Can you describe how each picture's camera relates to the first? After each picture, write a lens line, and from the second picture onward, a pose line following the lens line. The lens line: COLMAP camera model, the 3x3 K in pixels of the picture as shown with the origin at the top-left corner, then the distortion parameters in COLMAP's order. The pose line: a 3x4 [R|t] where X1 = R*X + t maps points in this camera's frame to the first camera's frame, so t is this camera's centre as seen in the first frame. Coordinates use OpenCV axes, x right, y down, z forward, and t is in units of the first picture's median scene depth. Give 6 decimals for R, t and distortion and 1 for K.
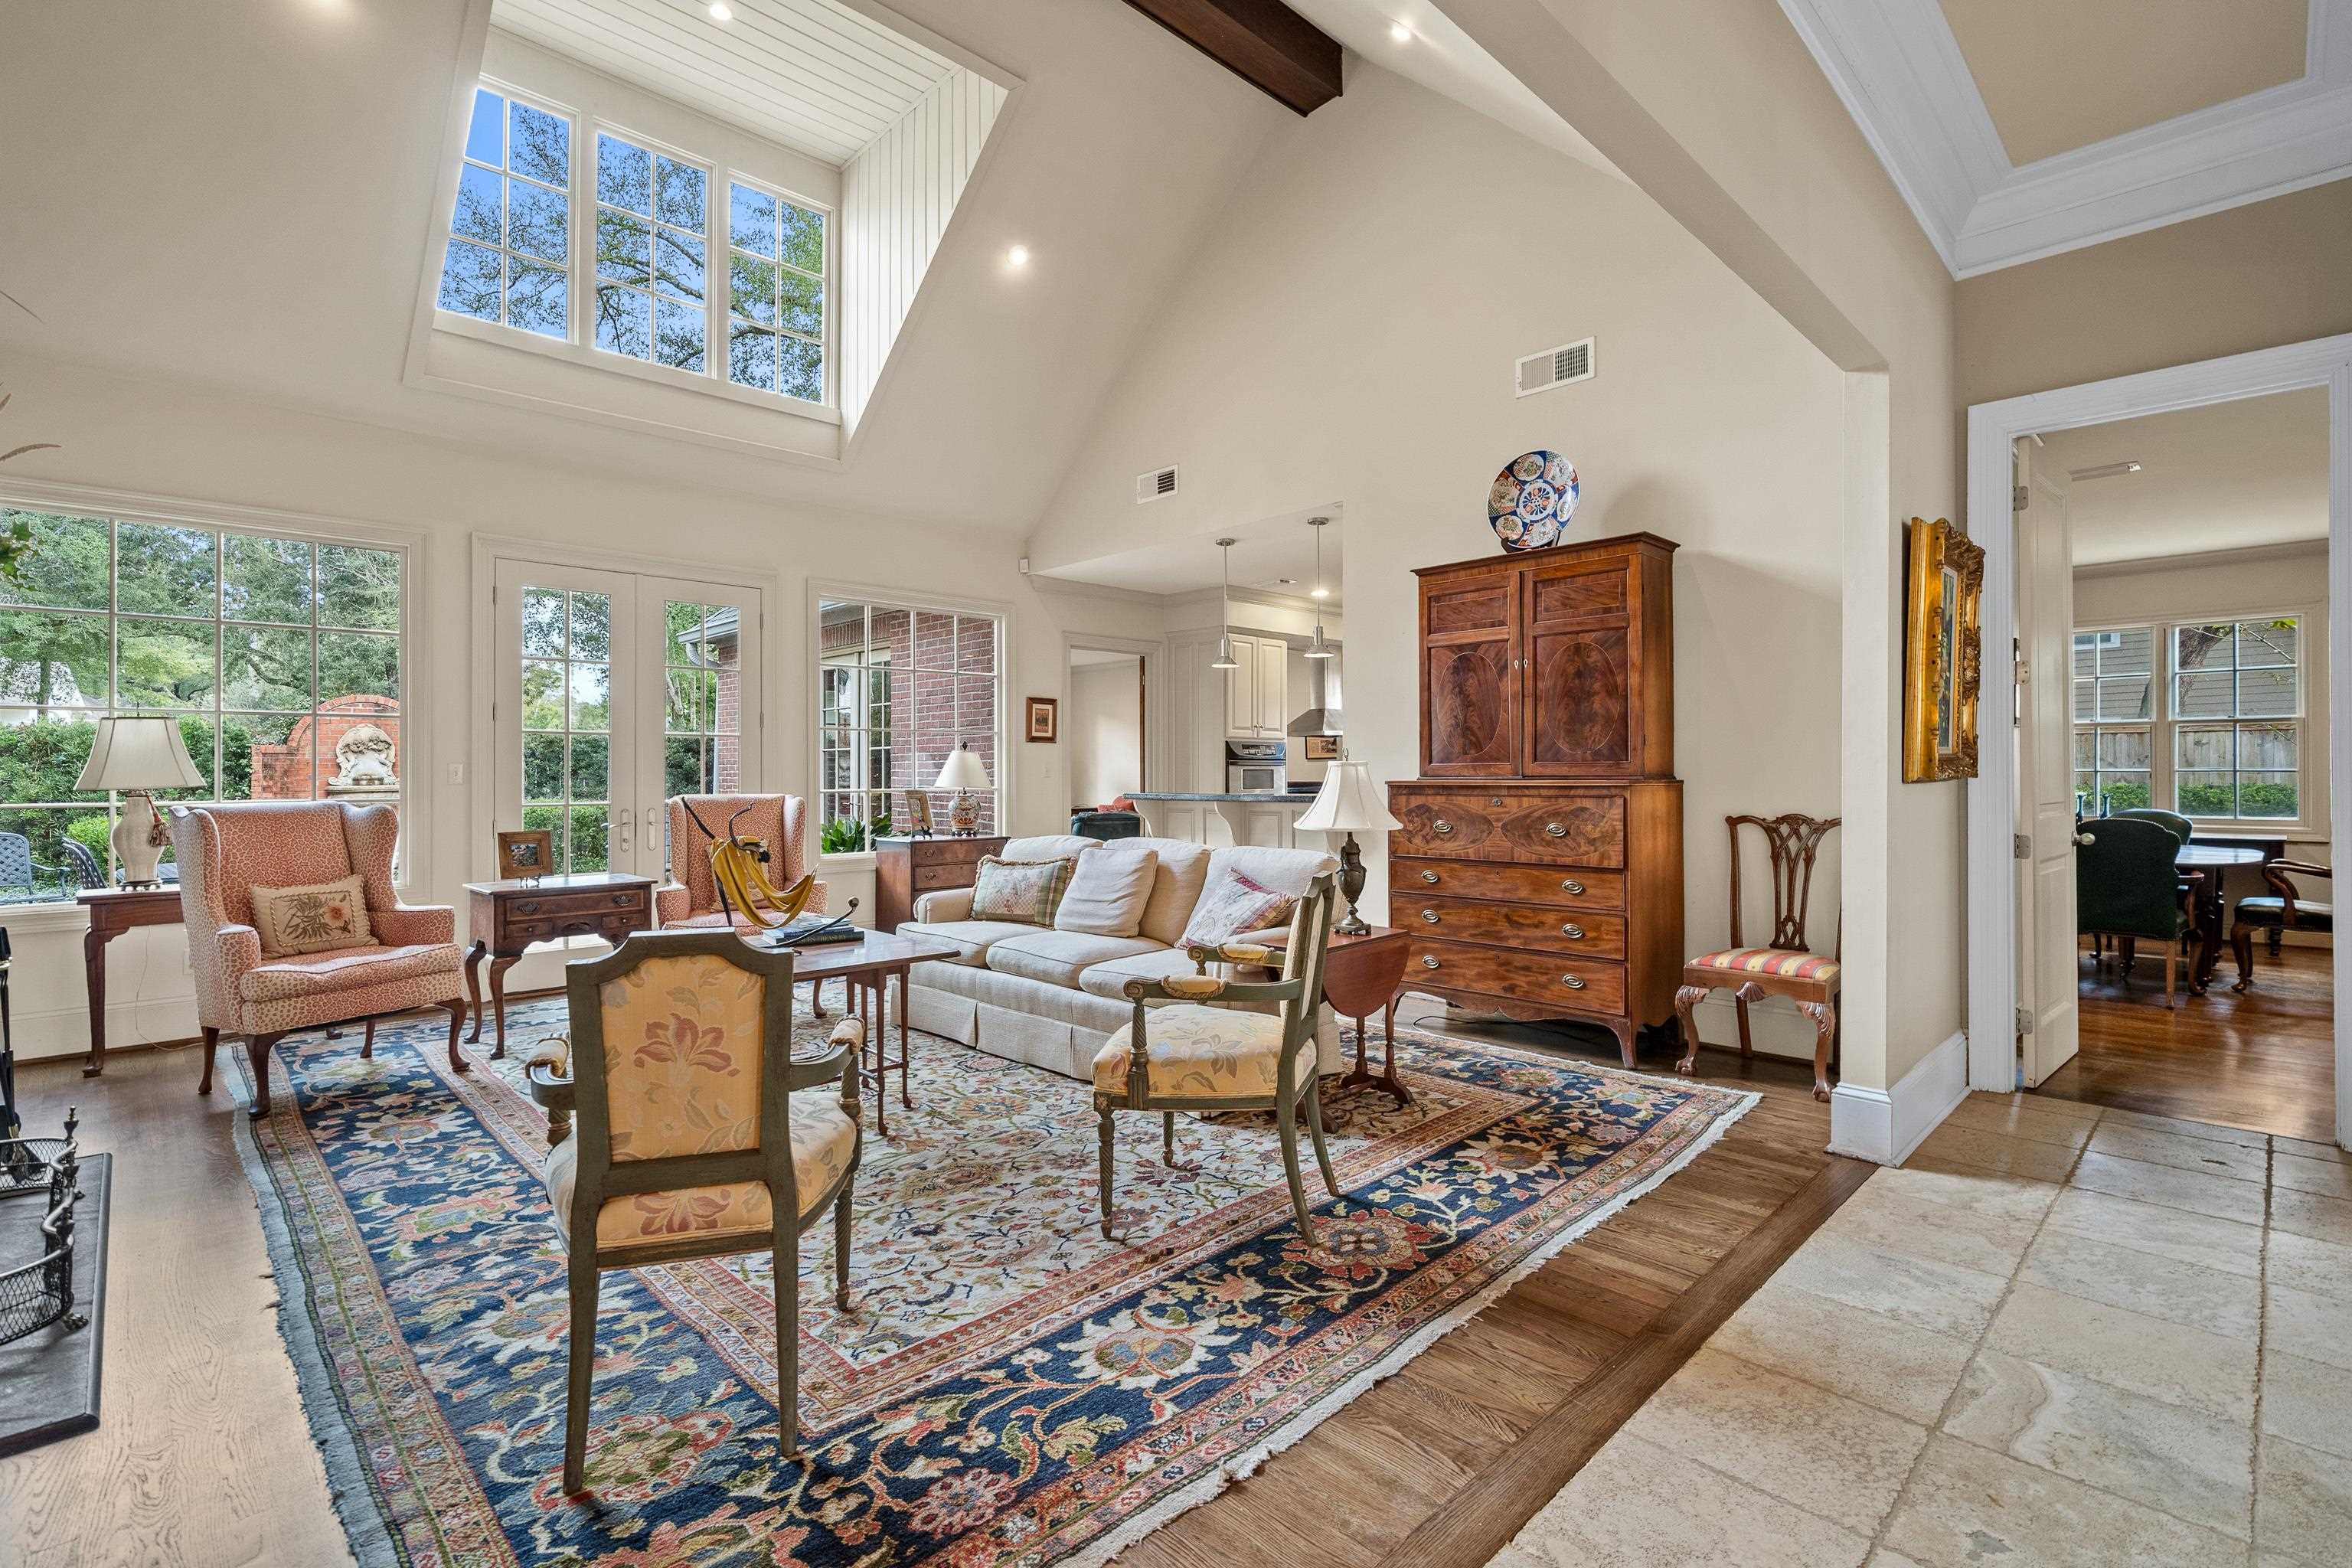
lens RADIAL K [[1037.7, 0, 1164.3], [0, 1037.7, 755.4], [0, 0, 1]] dist [-0.000823, 0.001109]
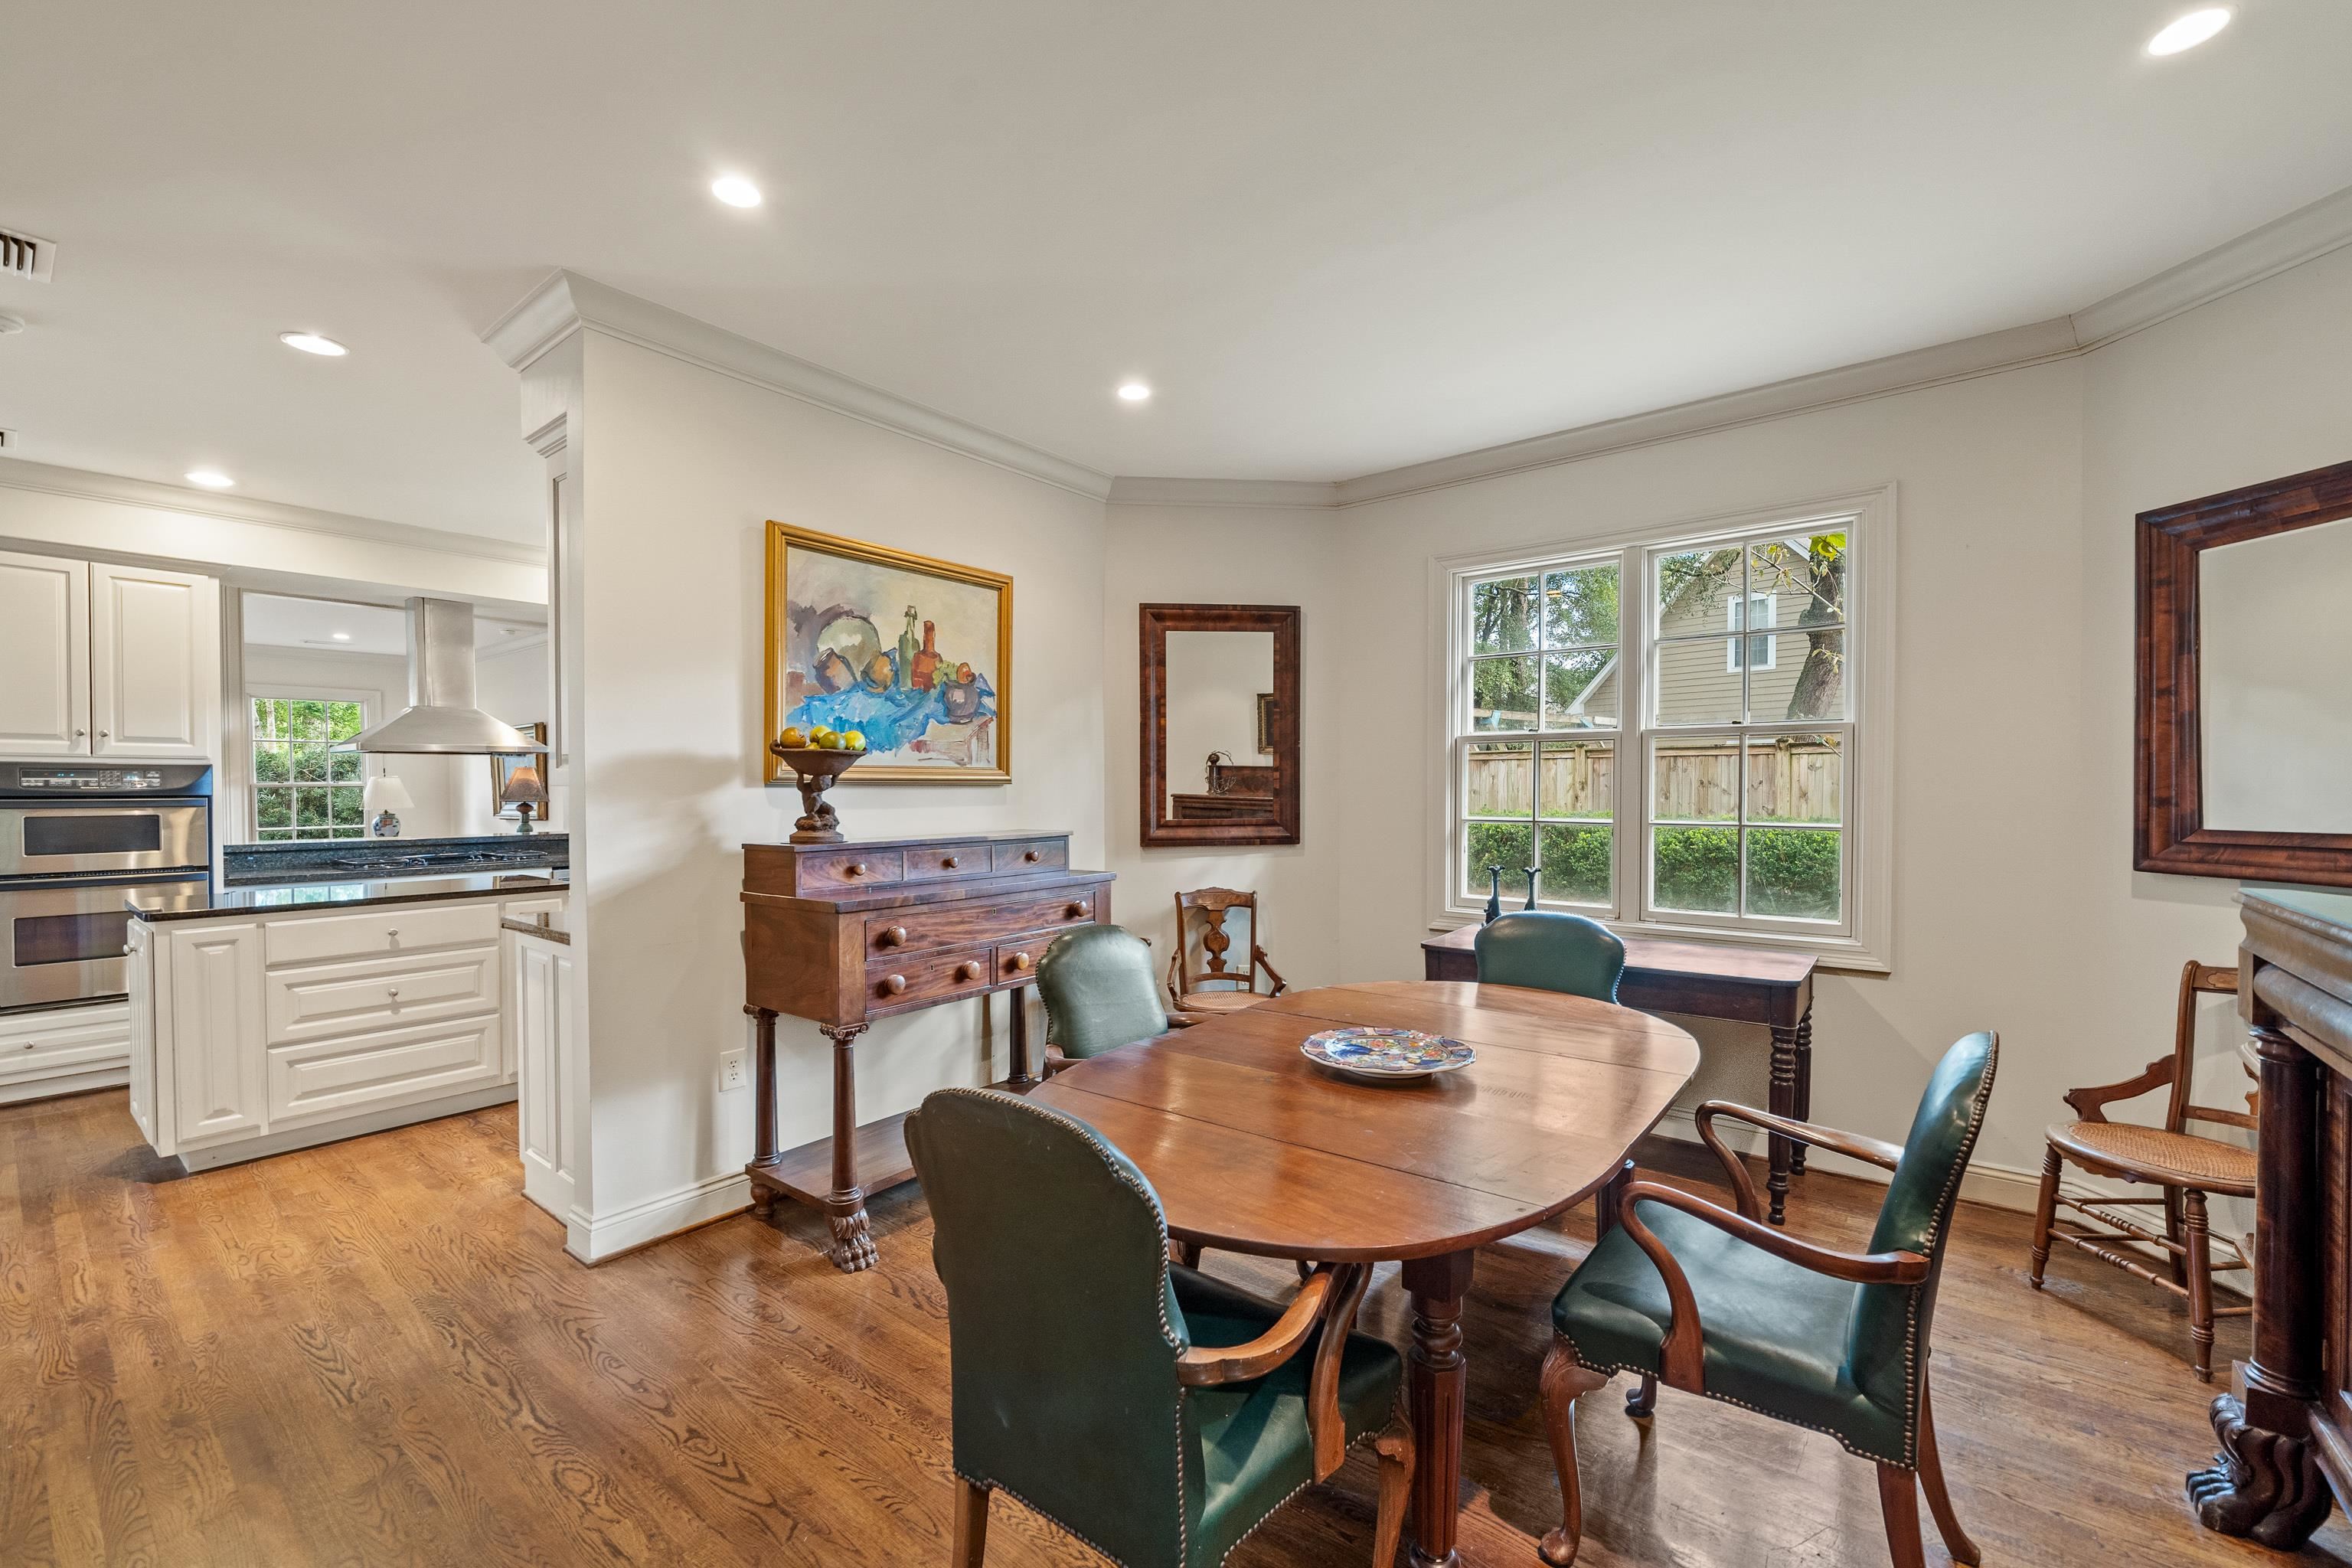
lens RADIAL K [[953.8, 0, 1177.9], [0, 953.8, 798.3], [0, 0, 1]] dist [-0.004308, 0.000644]
pose [[0.991540, -0.001535, 0.129796, 1.095951], [-0.001727, 0.999685, 0.025019, -0.015451], [-0.129793, -0.025032, 0.991225, 0.869452]]
